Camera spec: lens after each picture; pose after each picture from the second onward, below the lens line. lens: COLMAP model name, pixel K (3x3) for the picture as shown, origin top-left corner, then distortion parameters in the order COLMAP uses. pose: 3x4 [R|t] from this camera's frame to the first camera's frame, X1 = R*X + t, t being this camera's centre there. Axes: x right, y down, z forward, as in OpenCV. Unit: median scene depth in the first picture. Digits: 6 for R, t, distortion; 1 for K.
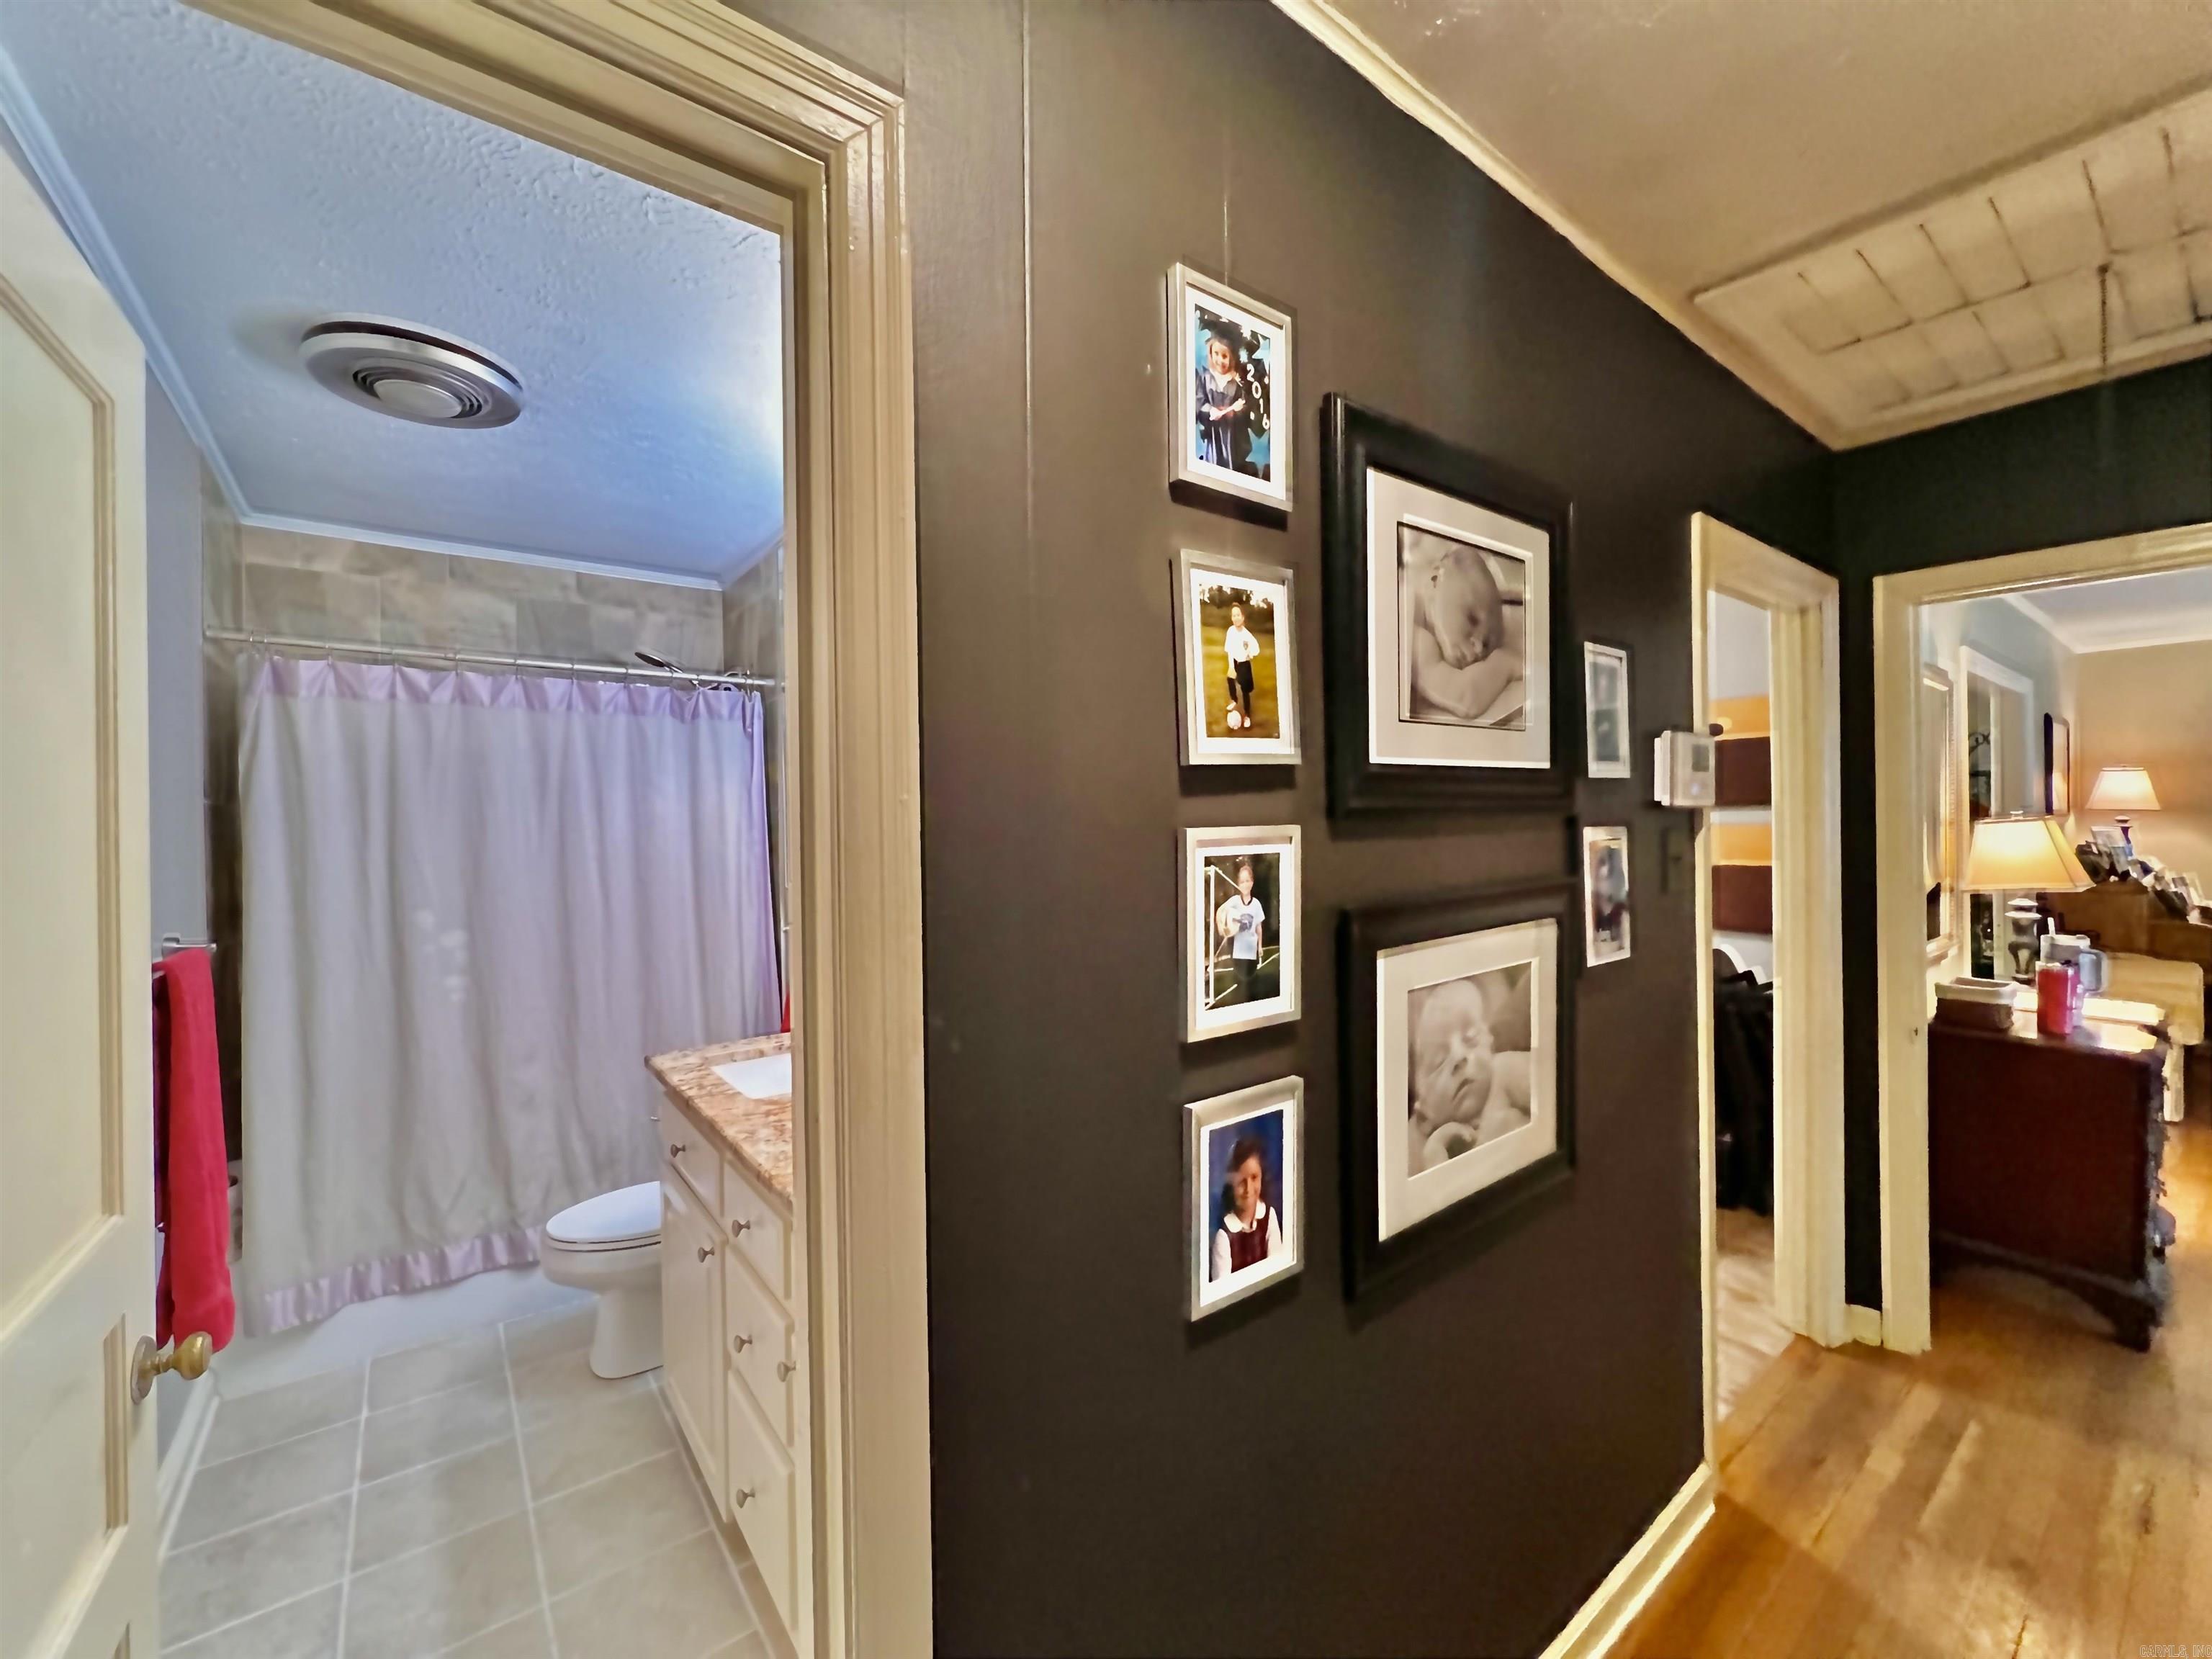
lens RADIAL K [[894.8, 0, 1104.2], [0, 894.8, 827.8], [0, 0, 1]] dist [-0.001189, -0.000198]
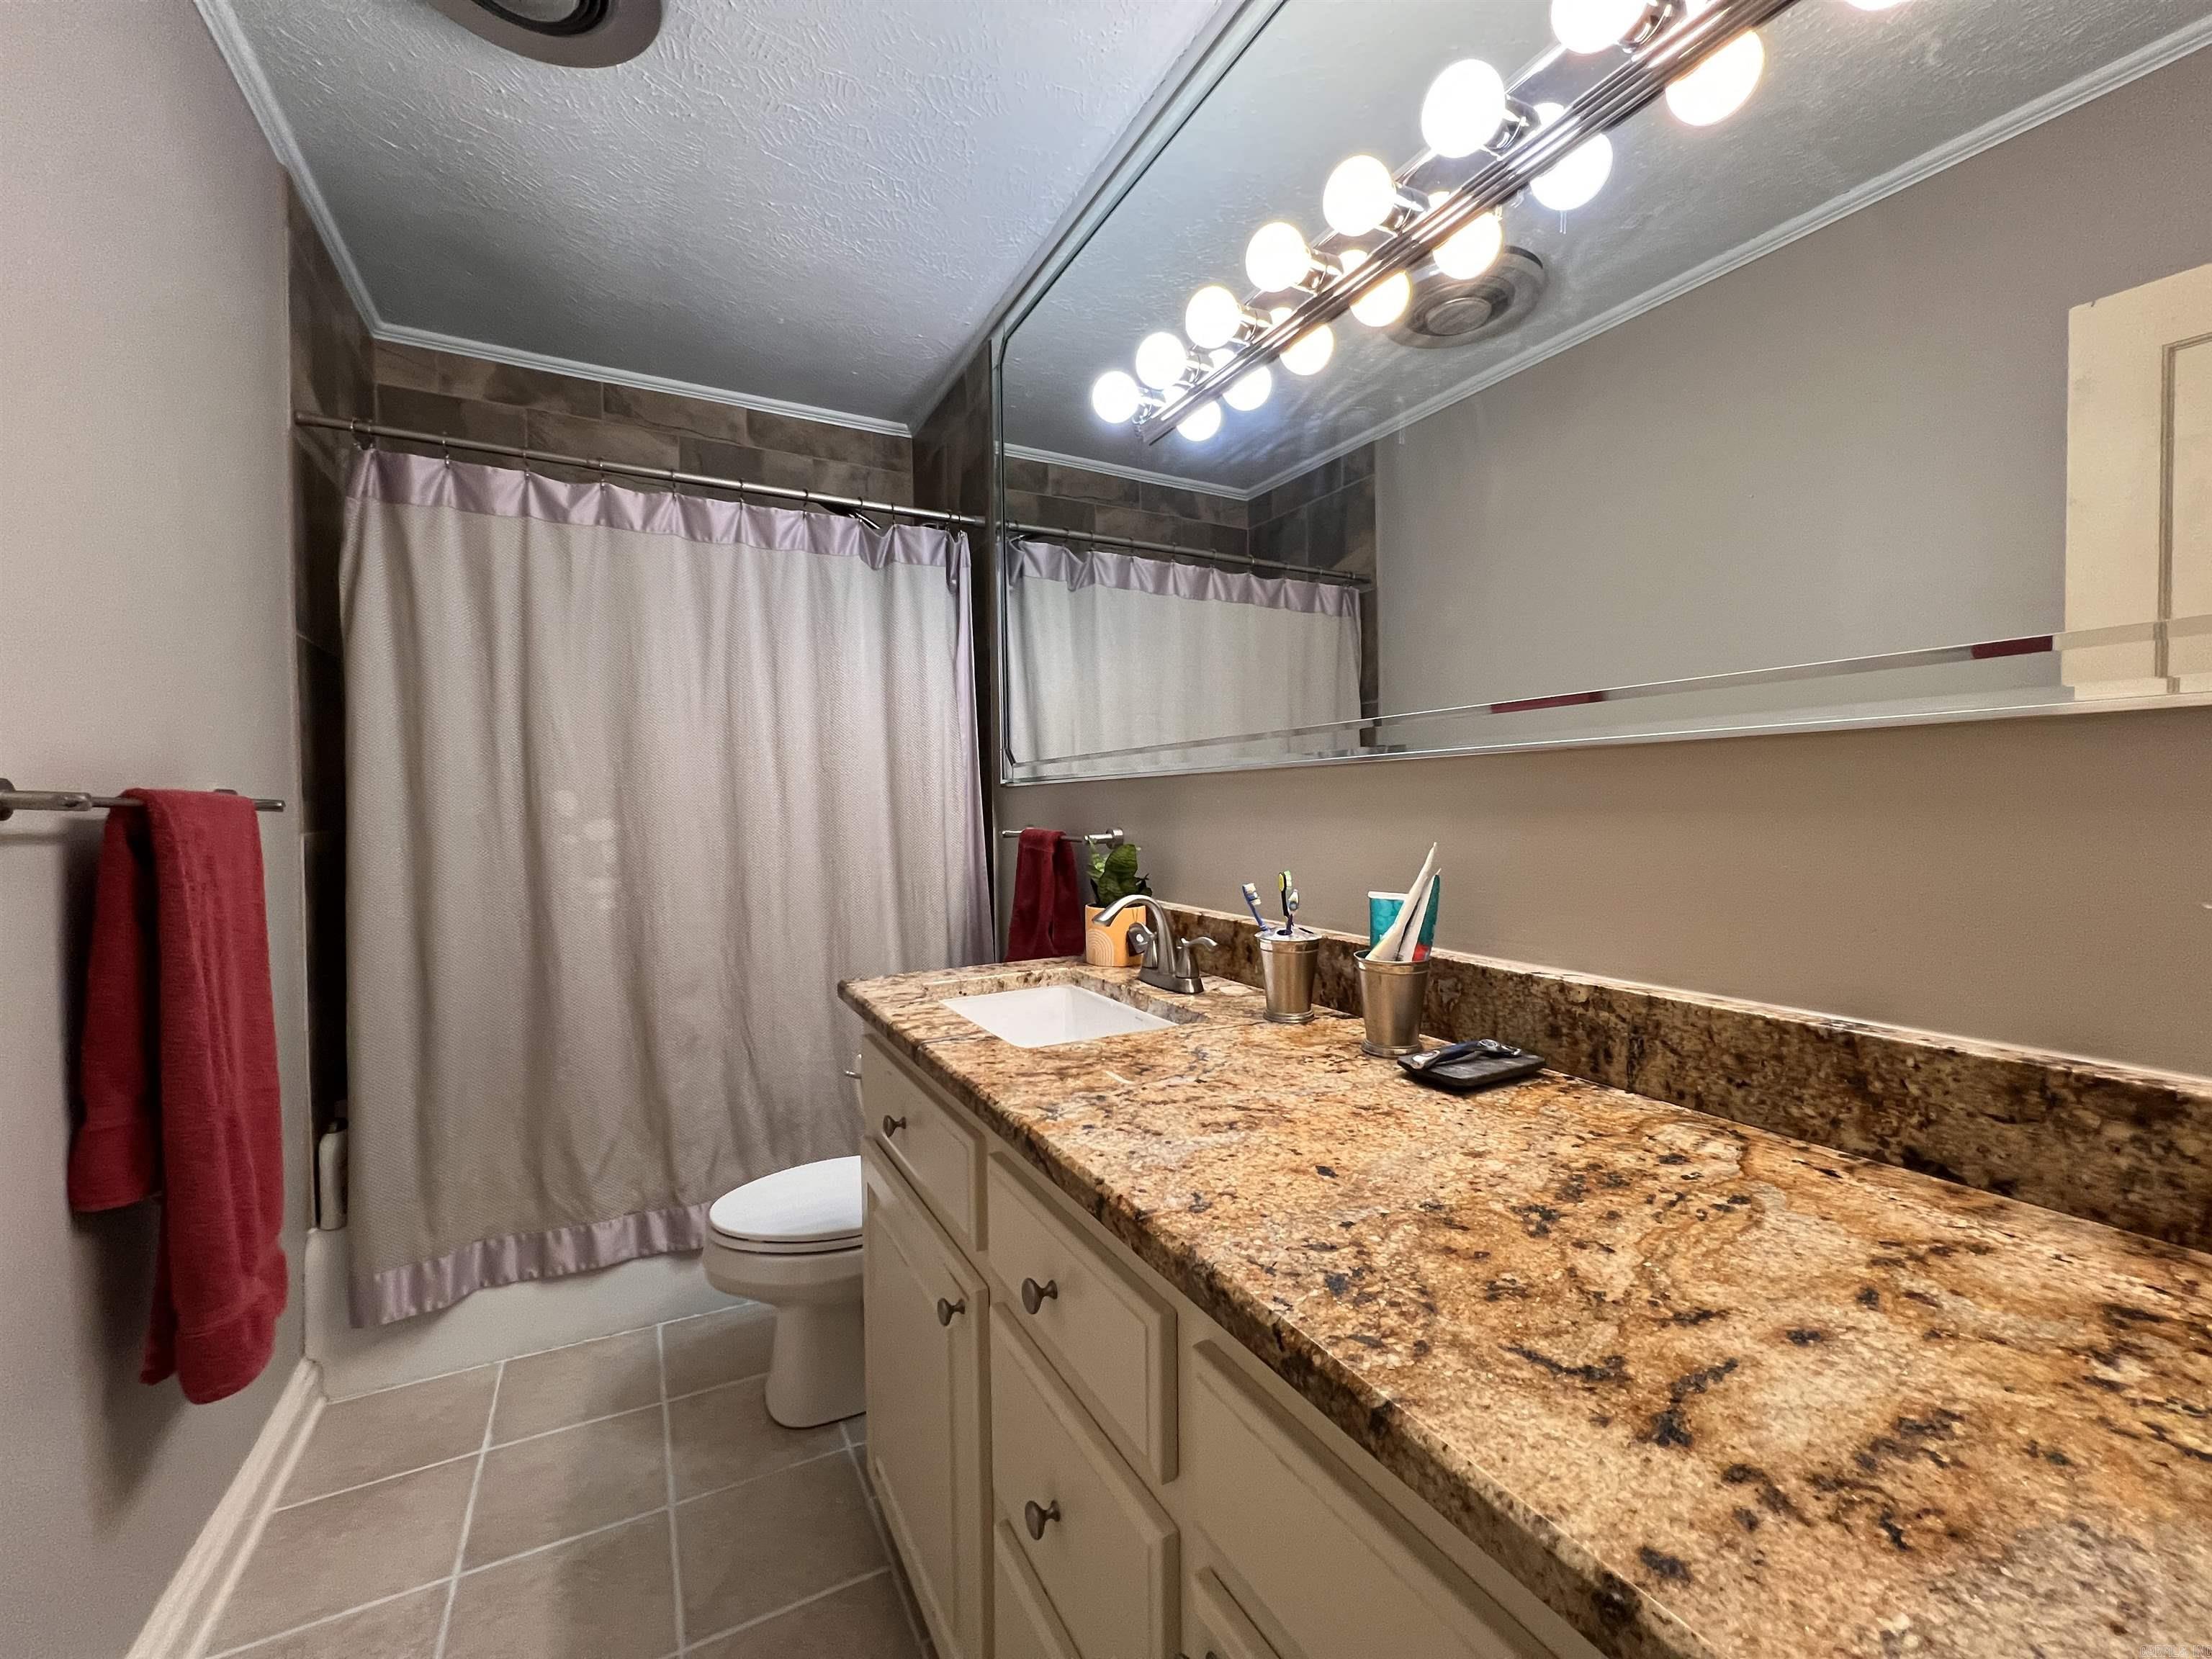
lens RADIAL K [[886.3, 0, 1096.3], [0, 886.3, 834.7], [0, 0, 1]] dist [-0.001927, 0.001275]
pose [[0.986619, 0.010324, -0.162717, -0.185050], [-0.006125, 0.999636, 0.026288, 0.108786], [0.162929, -0.024940, 0.986322, 0.323289]]
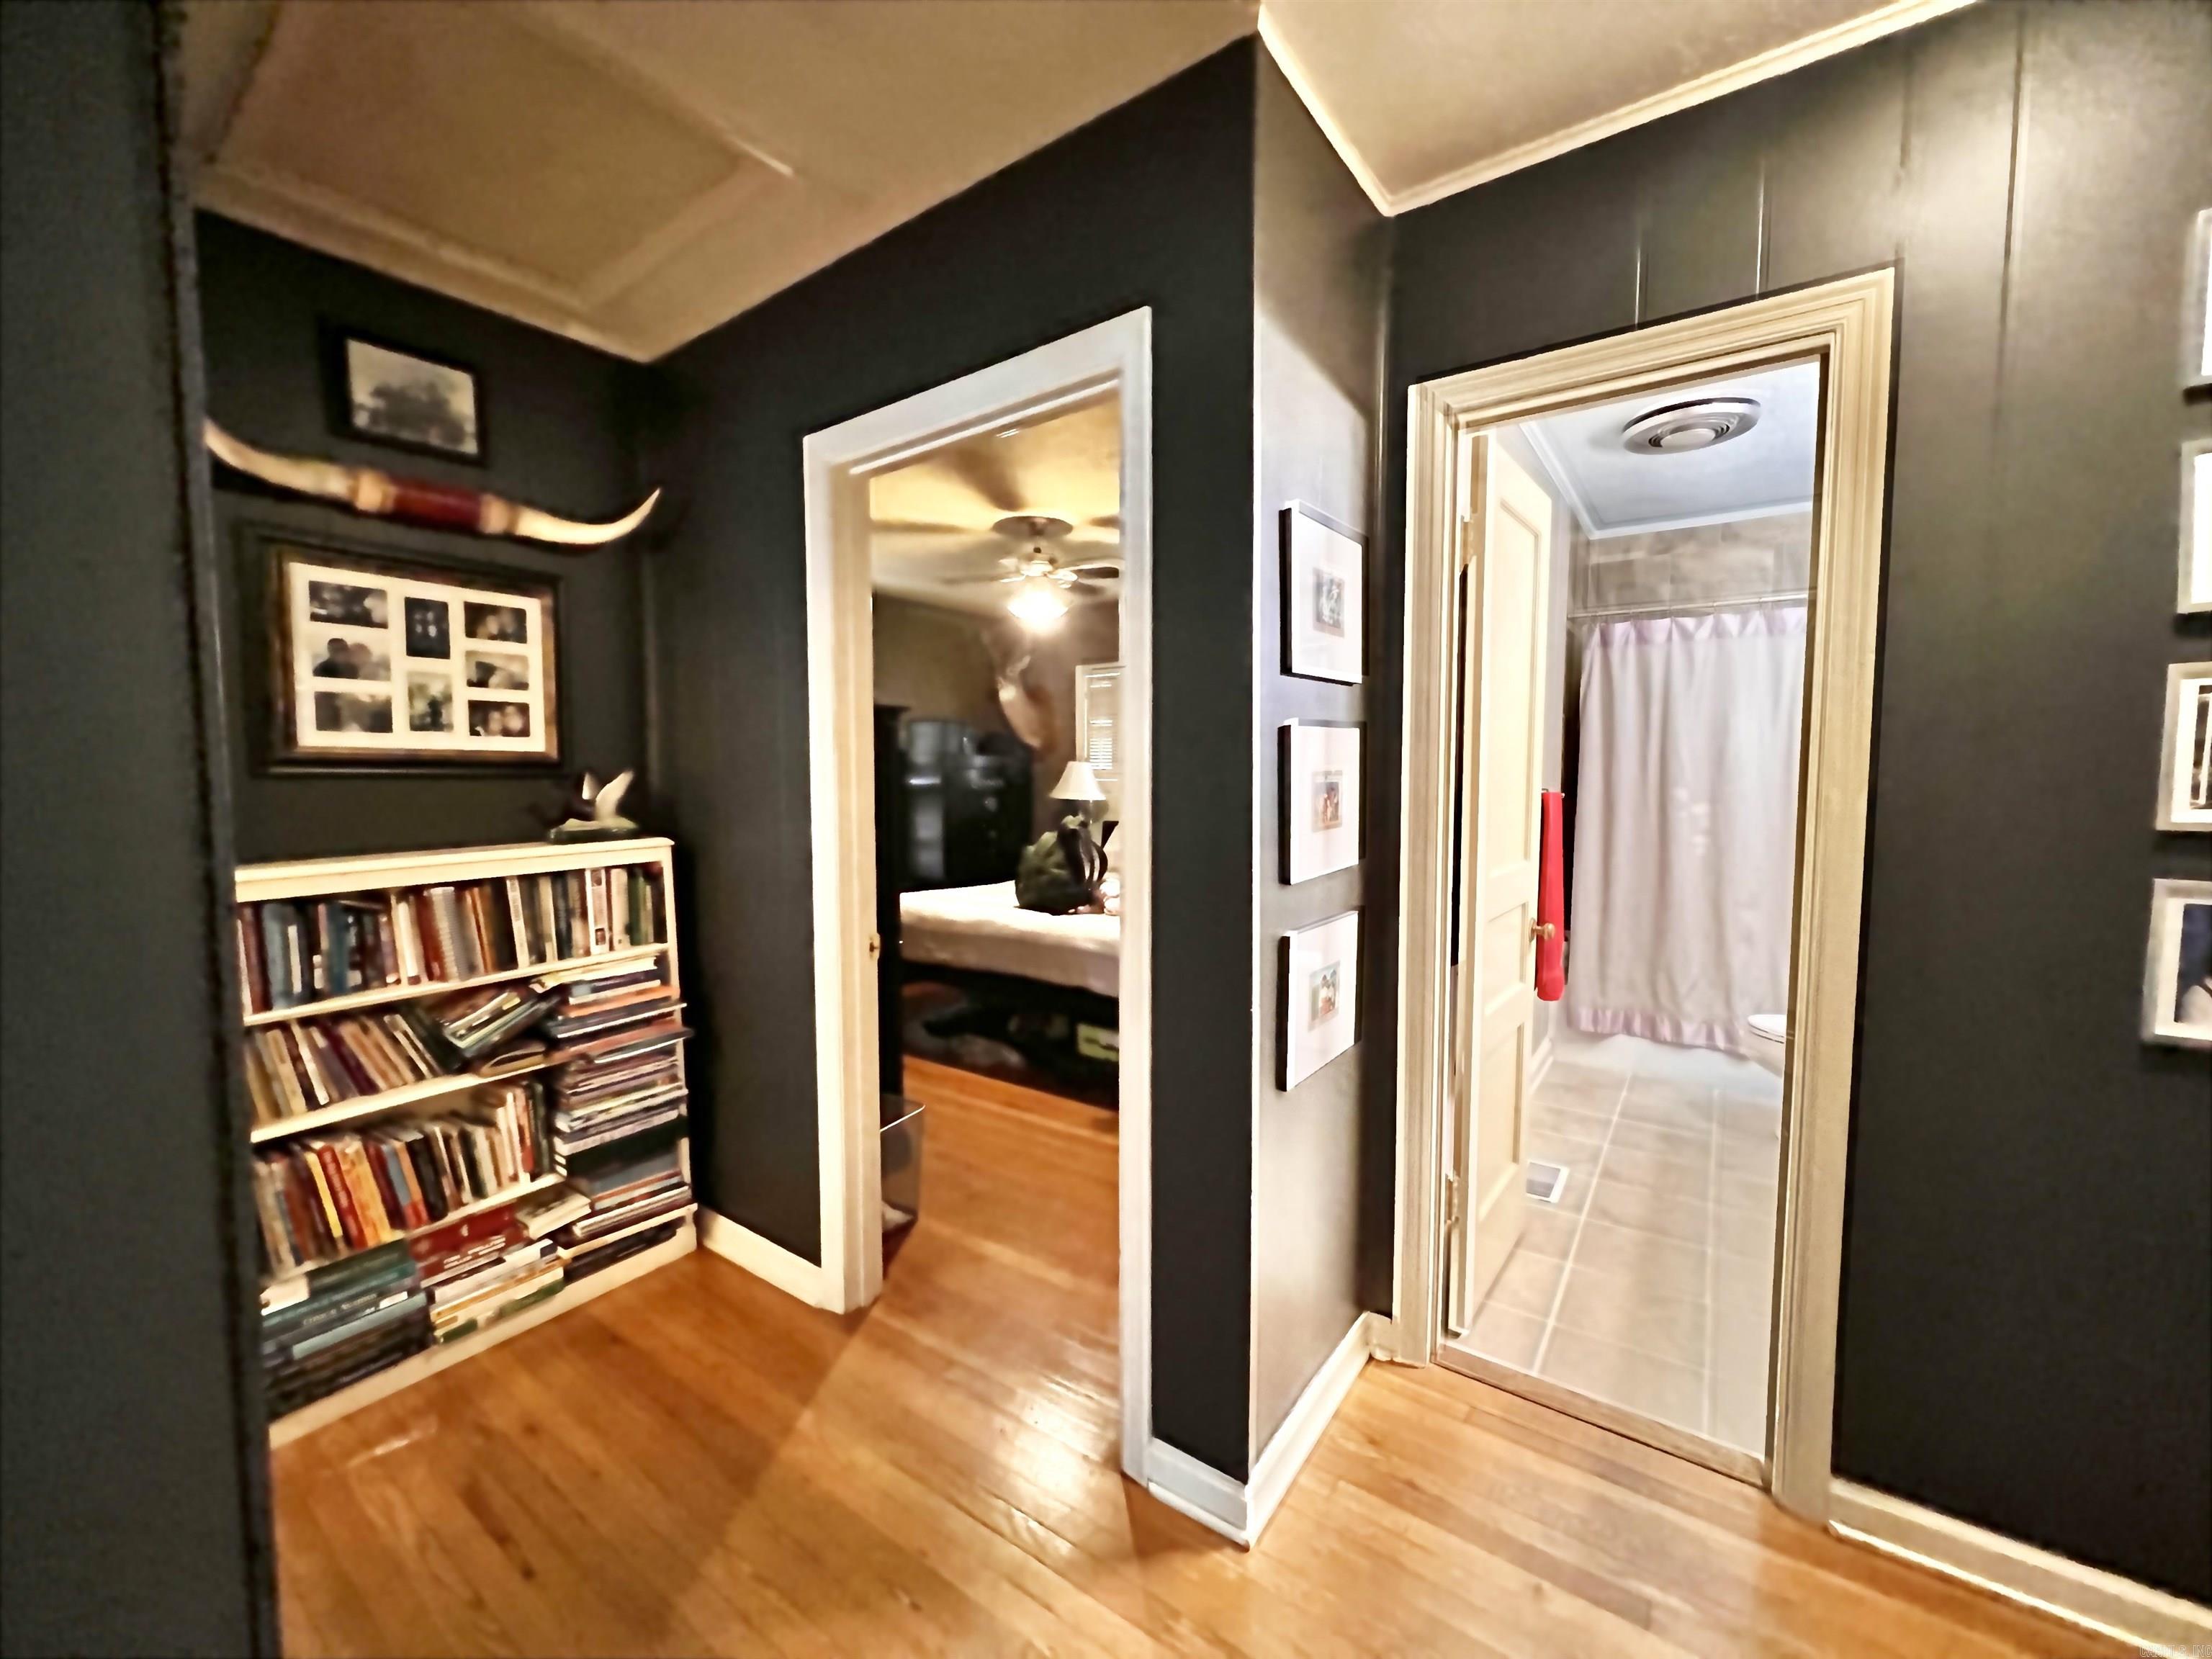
lens RADIAL K [[886.3, 0, 1090.0], [0, 886.3, 833.6], [0, 0, 1]] dist [-0.001927, 0.001275]
pose [[0.289682, 0.079052, -0.953853, 0.331047], [-0.004475, 0.996684, 0.081243, 0.055562], [0.957113, -0.019266, 0.289075, -0.326389]]
